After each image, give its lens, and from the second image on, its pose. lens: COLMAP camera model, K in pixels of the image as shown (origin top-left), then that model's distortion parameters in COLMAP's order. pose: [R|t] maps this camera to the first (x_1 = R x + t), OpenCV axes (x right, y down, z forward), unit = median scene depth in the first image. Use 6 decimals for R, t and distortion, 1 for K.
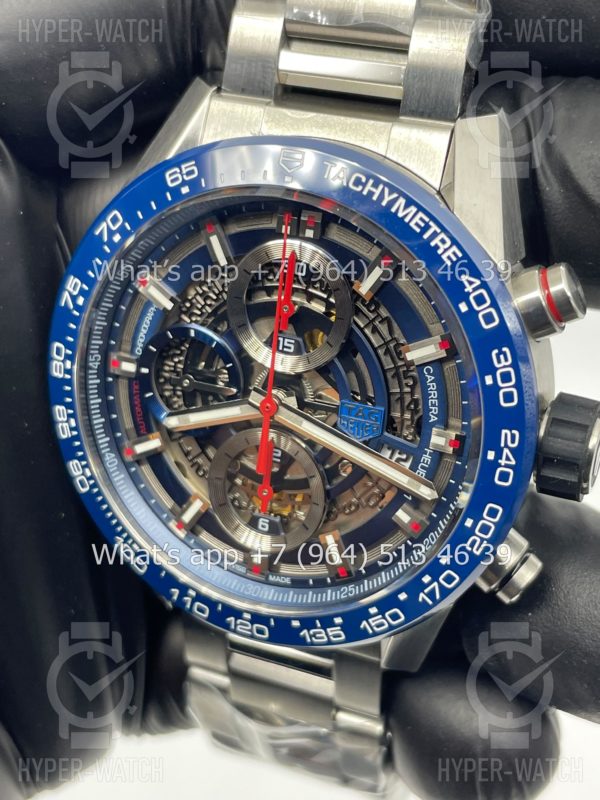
lens RADIAL K [[1277.2, 0, 301.8], [0, 1277.2, 398.1], [0, 0, 1]] dist [0.025770, -0.016769]
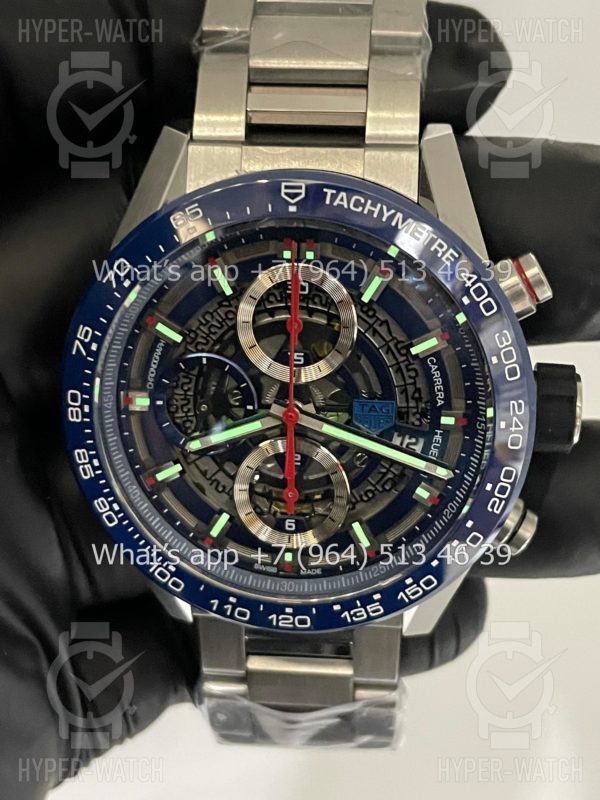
lens RADIAL K [[1272.6, 0, 300.0], [0, 1272.6, 400.0], [0, 0, 1]] dist [0.096532, -0.237352]
pose [[0.960238, -0.155491, 0.231875, -0.269373], [0.158416, 0.987354, 0.006072, -0.012235], [-0.229887, 0.030902, 0.972727, -0.069072]]
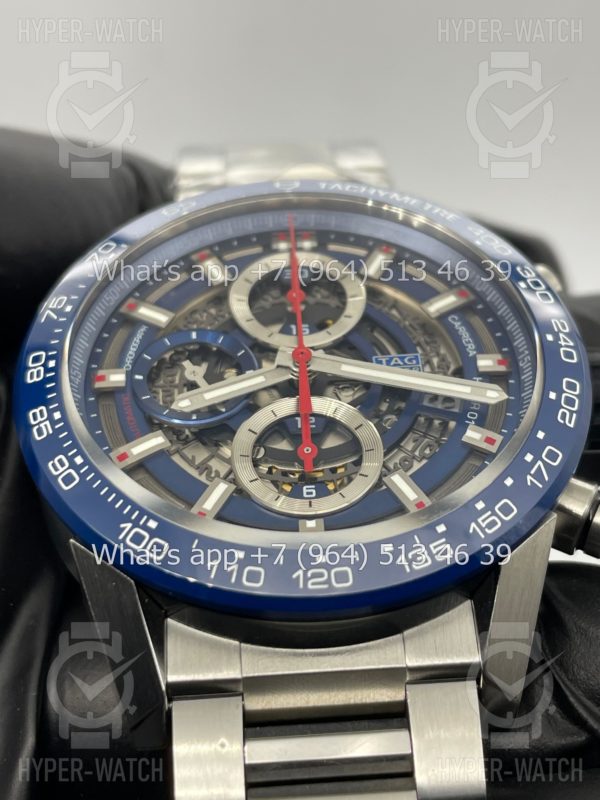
lens RADIAL K [[1277.2, 0, 301.8], [0, 1277.2, 398.1], [0, 0, 1]] dist [0.025770, -0.016769]
pose [[0.916253, 0.124086, 0.380899, -0.371644], [0.256258, 0.549287, -0.795372, 0.752986], [-0.307917, 0.826370, 0.471487, 0.587704]]
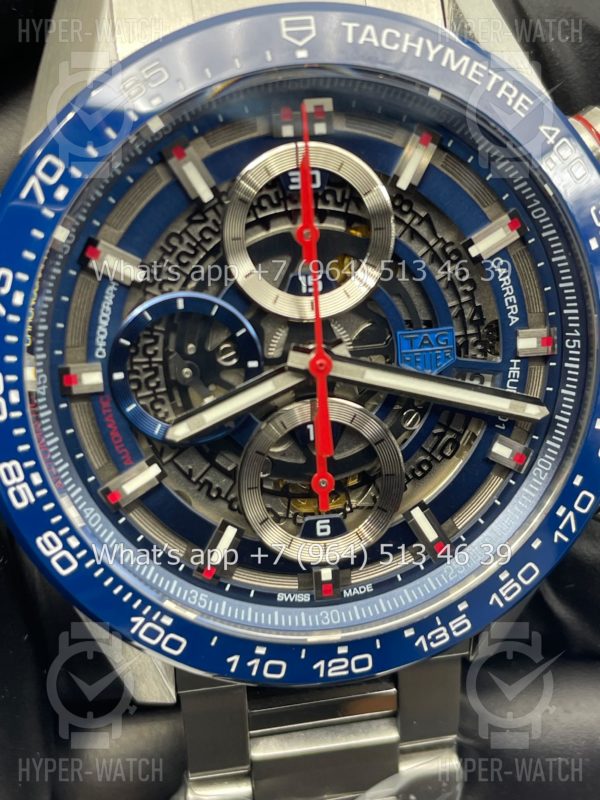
lens RADIAL K [[1272.6, 0, 300.0], [0, 1272.6, 400.0], [0, 0, 1]] dist [0.096532, -0.237352]
pose [[0.835123, -0.262338, 0.483476, -0.406909], [0.301882, 0.953336, -0.004163, 0.026129], [-0.459823, 0.149430, 0.875348, 0.342532]]
